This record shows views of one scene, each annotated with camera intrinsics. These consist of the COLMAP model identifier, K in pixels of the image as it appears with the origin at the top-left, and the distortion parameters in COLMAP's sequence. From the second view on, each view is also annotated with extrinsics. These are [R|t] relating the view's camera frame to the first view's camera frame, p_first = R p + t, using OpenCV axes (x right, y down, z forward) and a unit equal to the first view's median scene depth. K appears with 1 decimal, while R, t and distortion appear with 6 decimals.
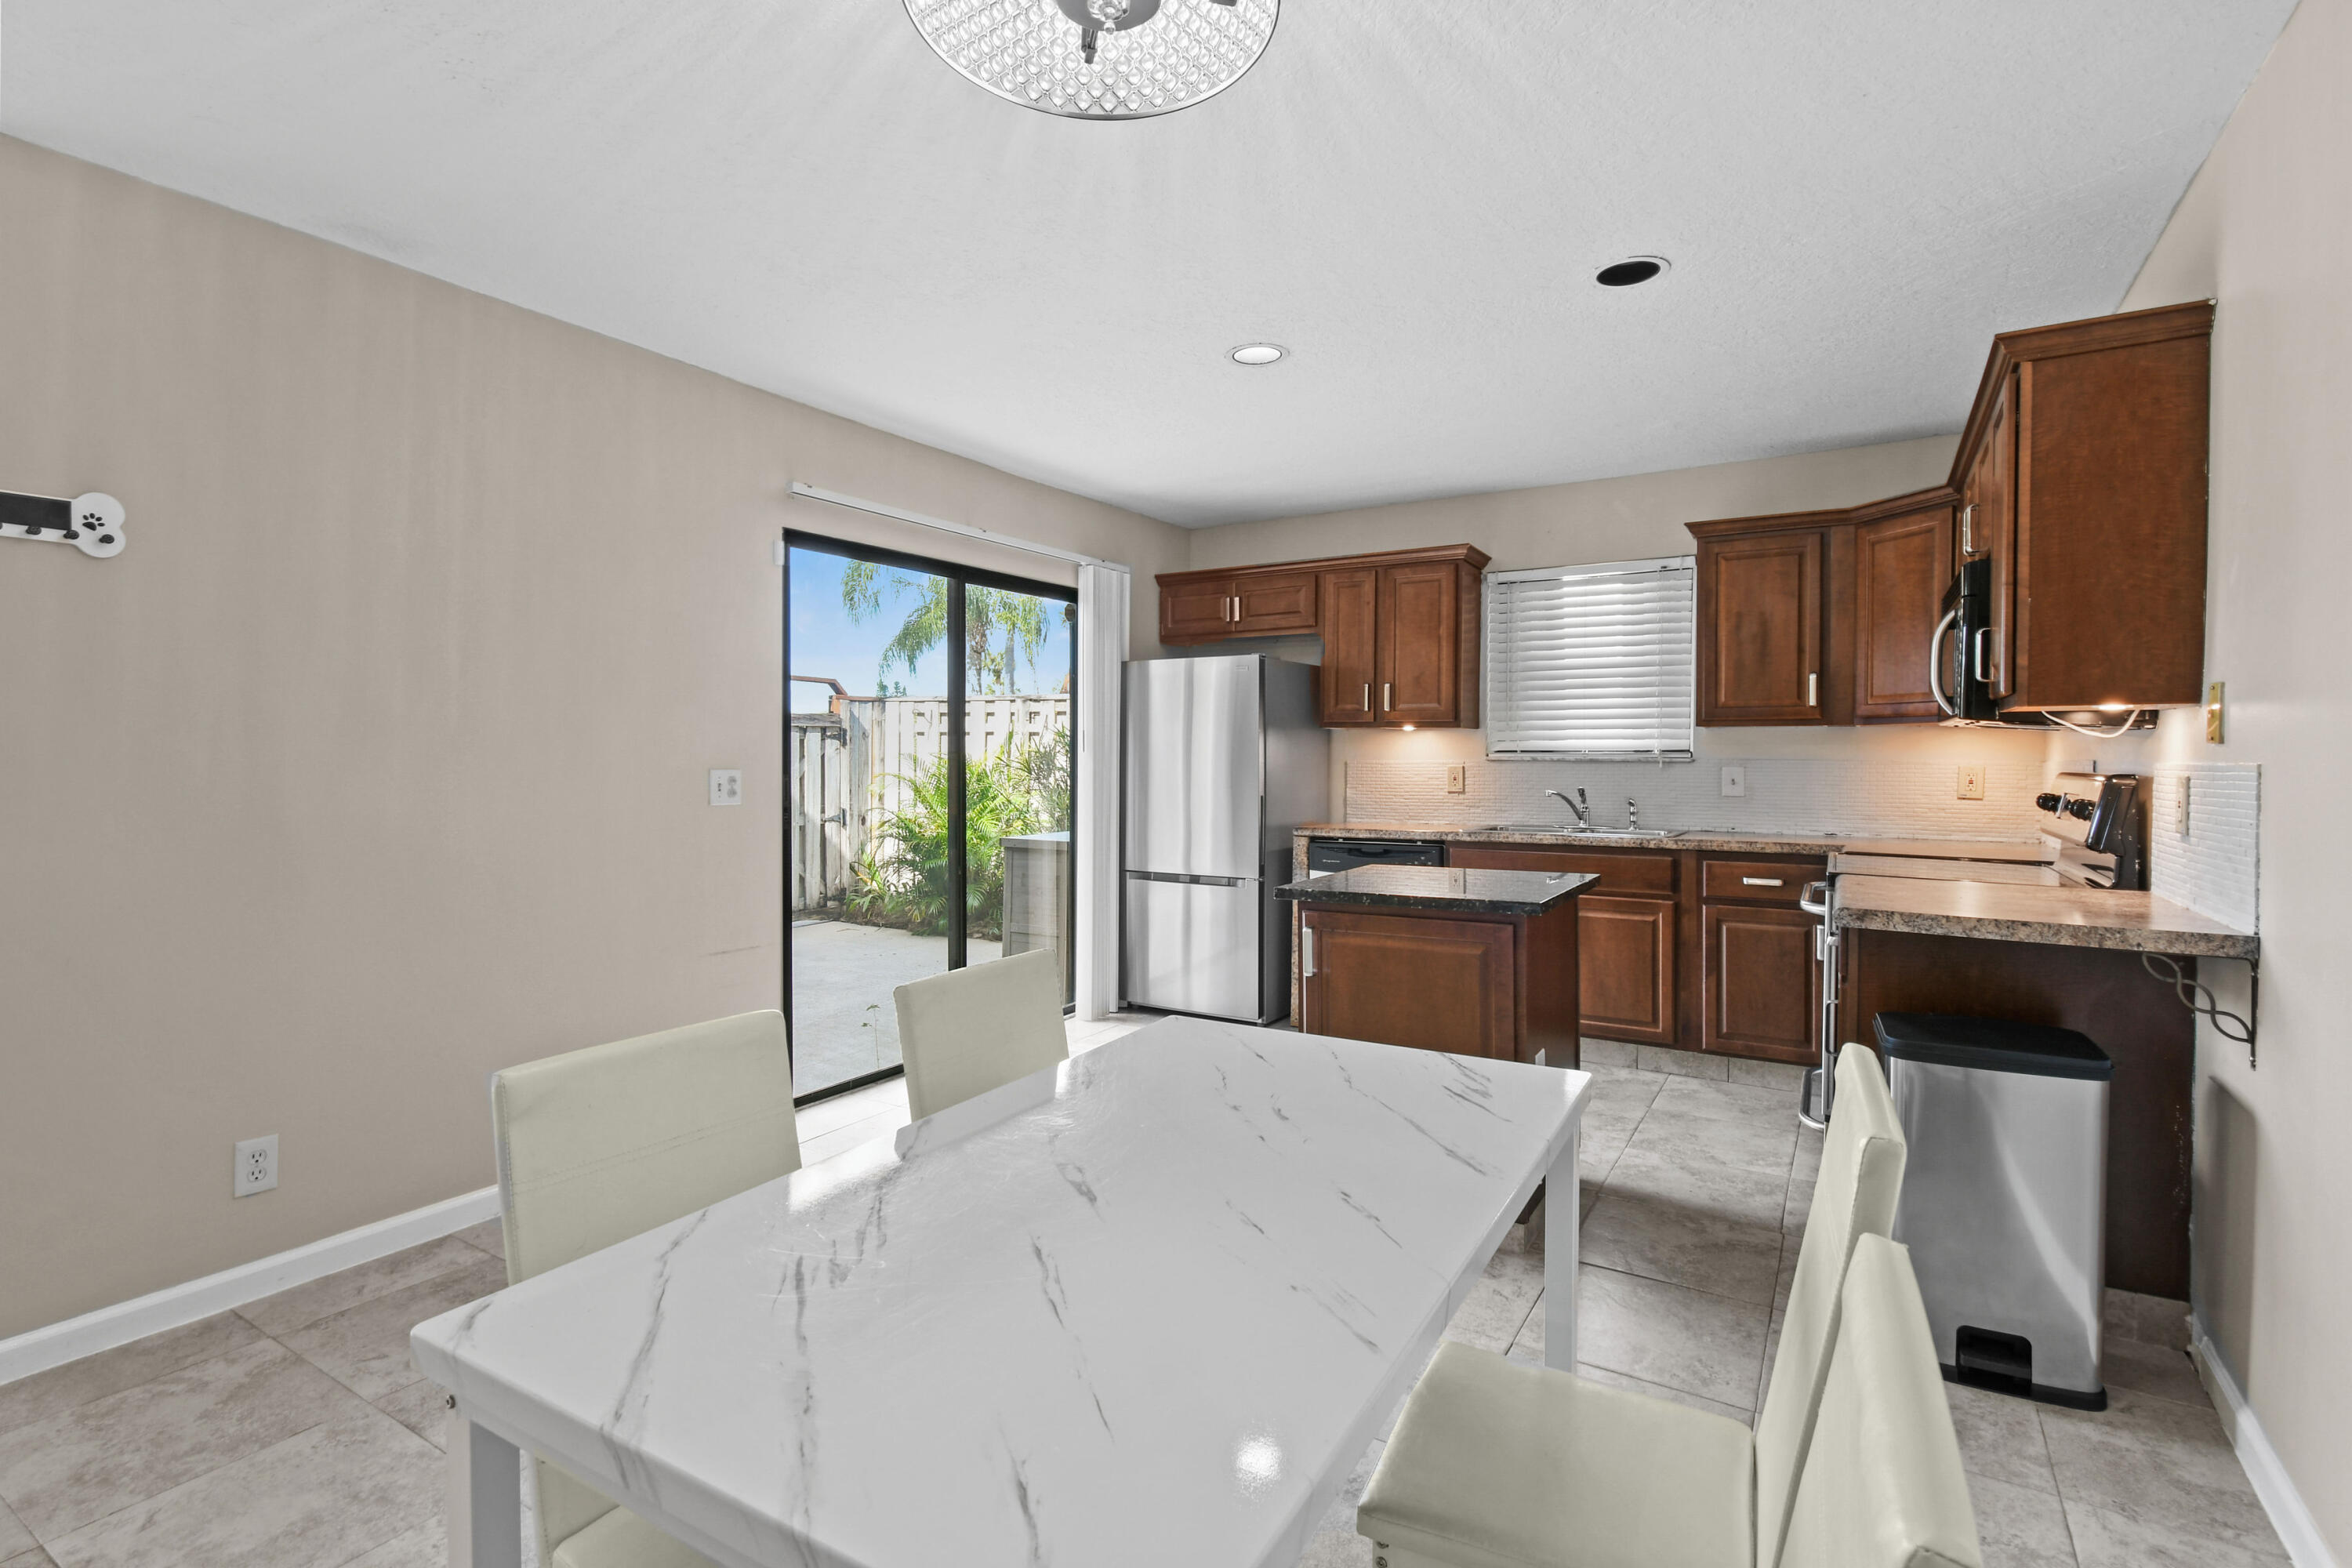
lens RADIAL K [[1102.3, 0, 1185.8], [0, 1102.3, 769.6], [0, 0, 1]] dist [0.001610, -0.000165]
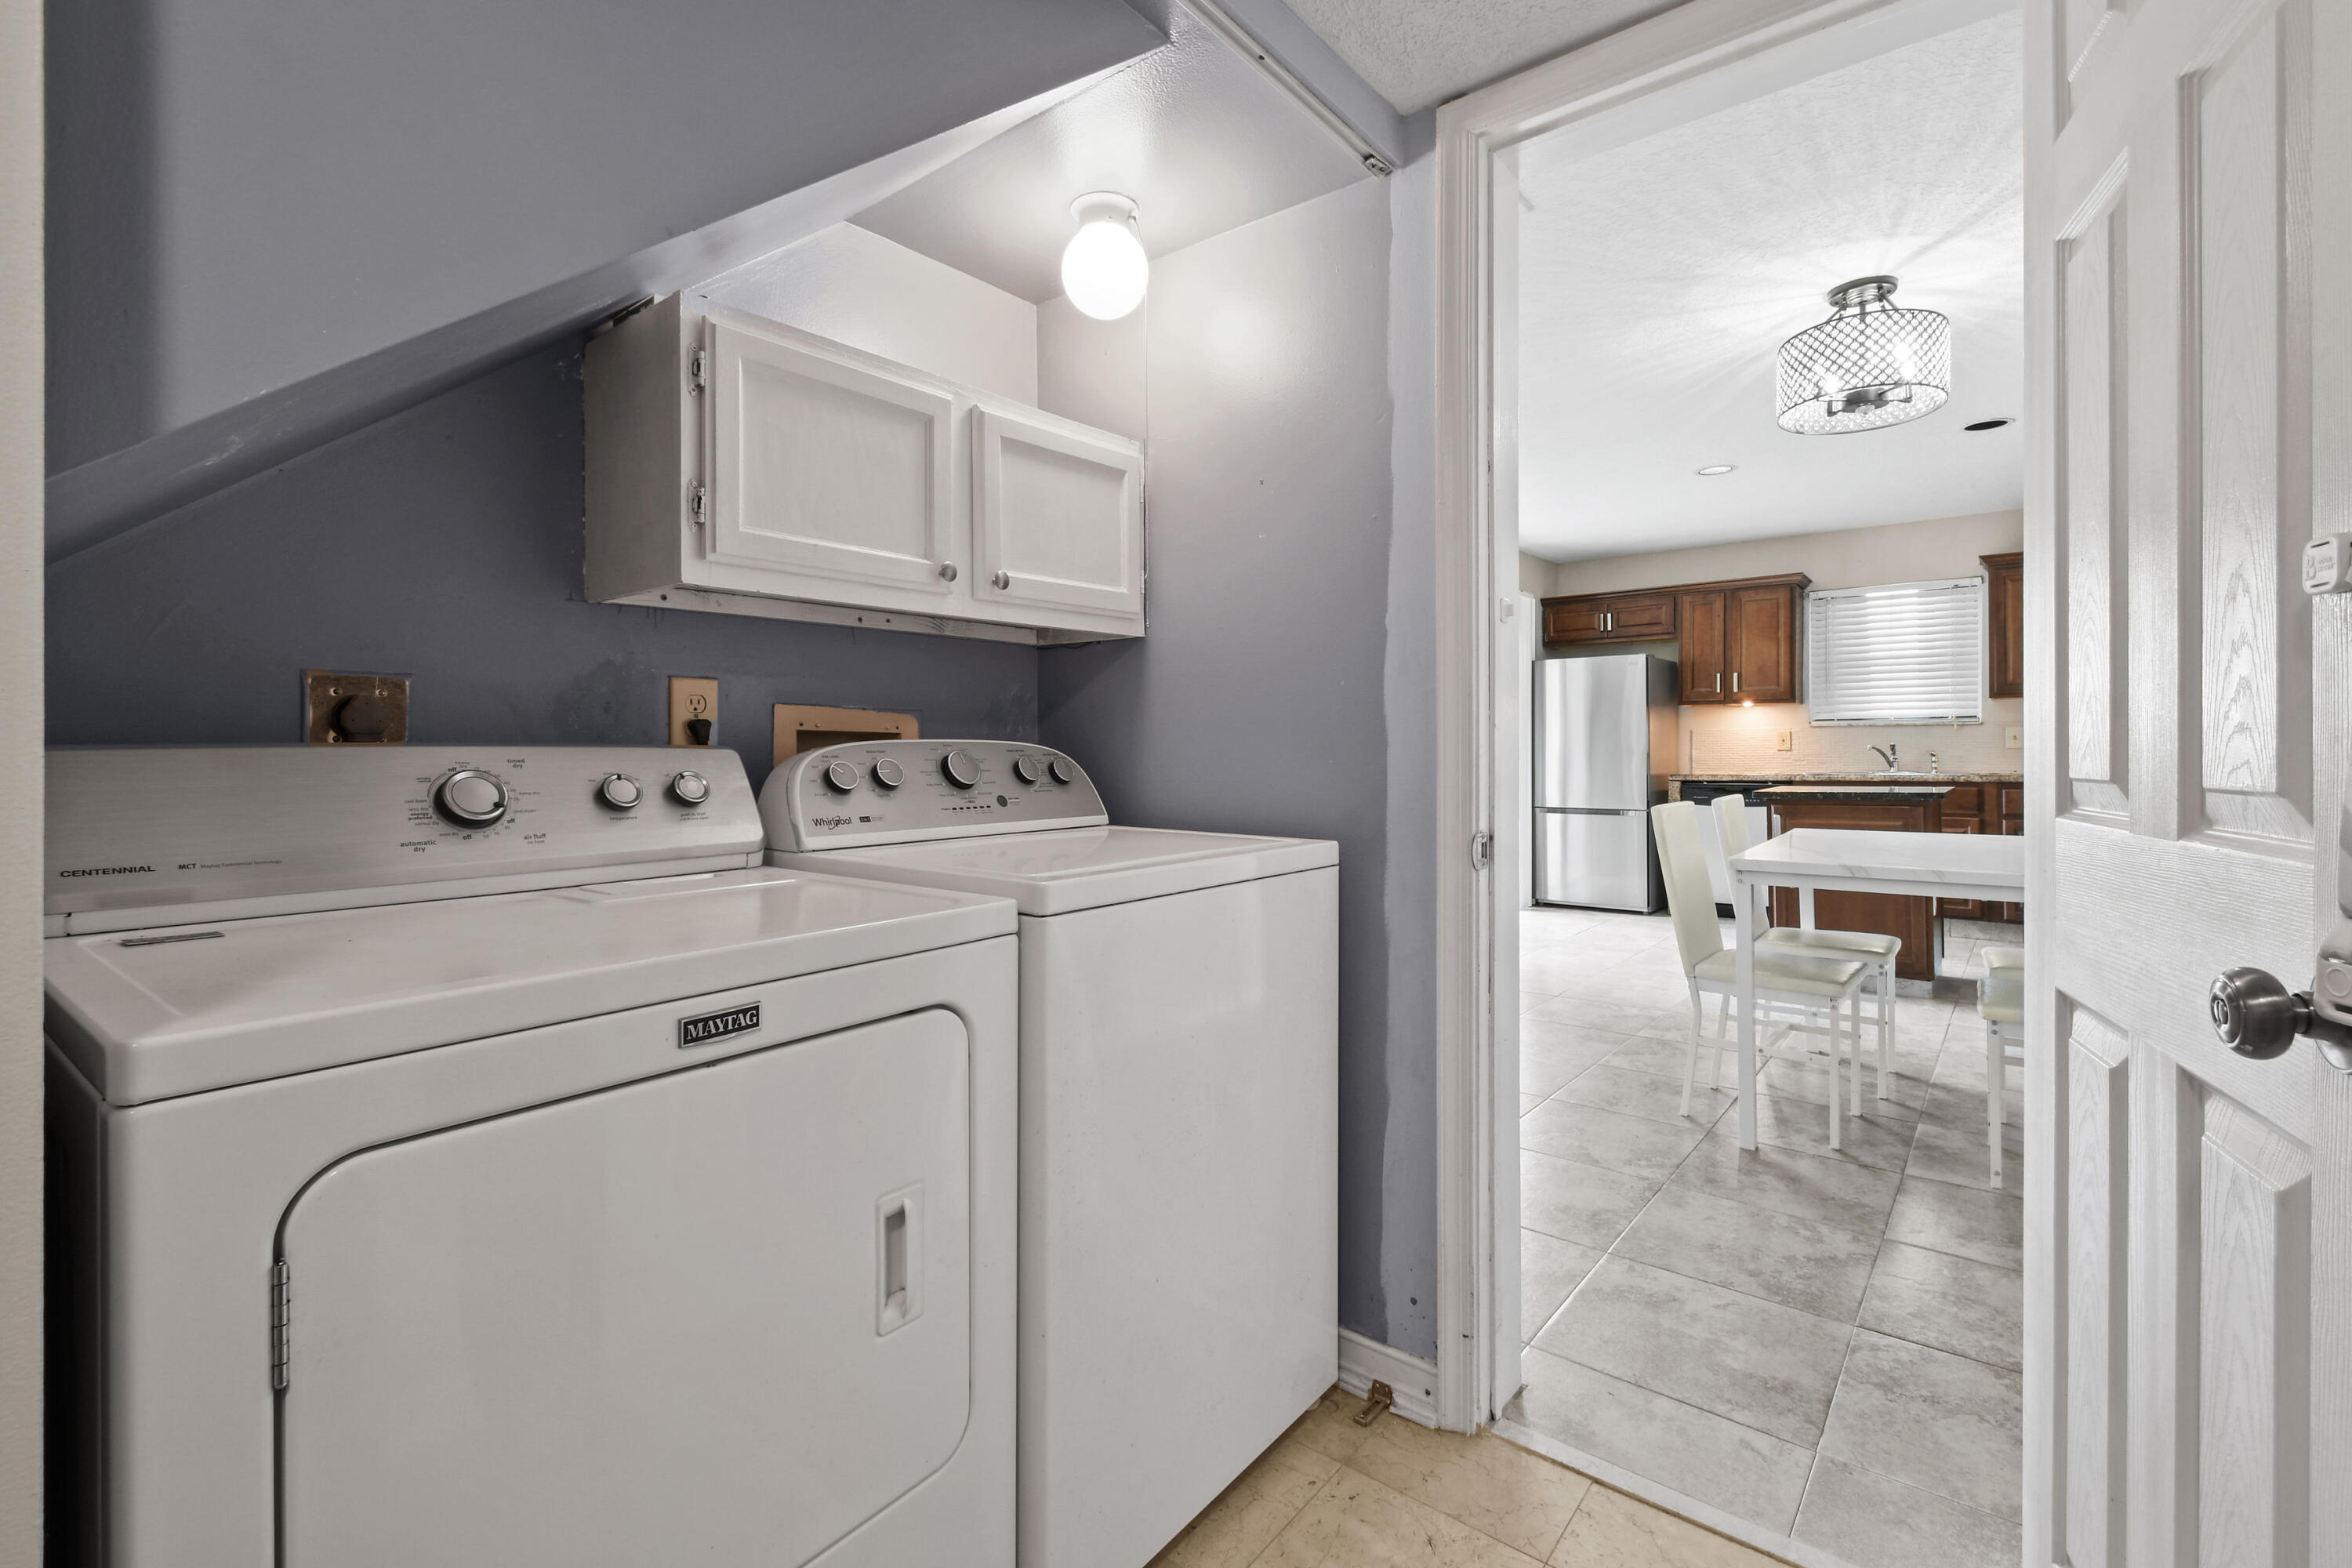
lens RADIAL K [[1041.3, 0, 1174.5], [0, 1041.3, 752.2], [0, 0, 1]] dist [0.000295, -0.001262]
pose [[0.989263, -0.007198, -0.145967, -0.329144], [0.005242, 0.999891, -0.013782, 0.037826], [0.146050, 0.012869, 0.989193, -0.414377]]
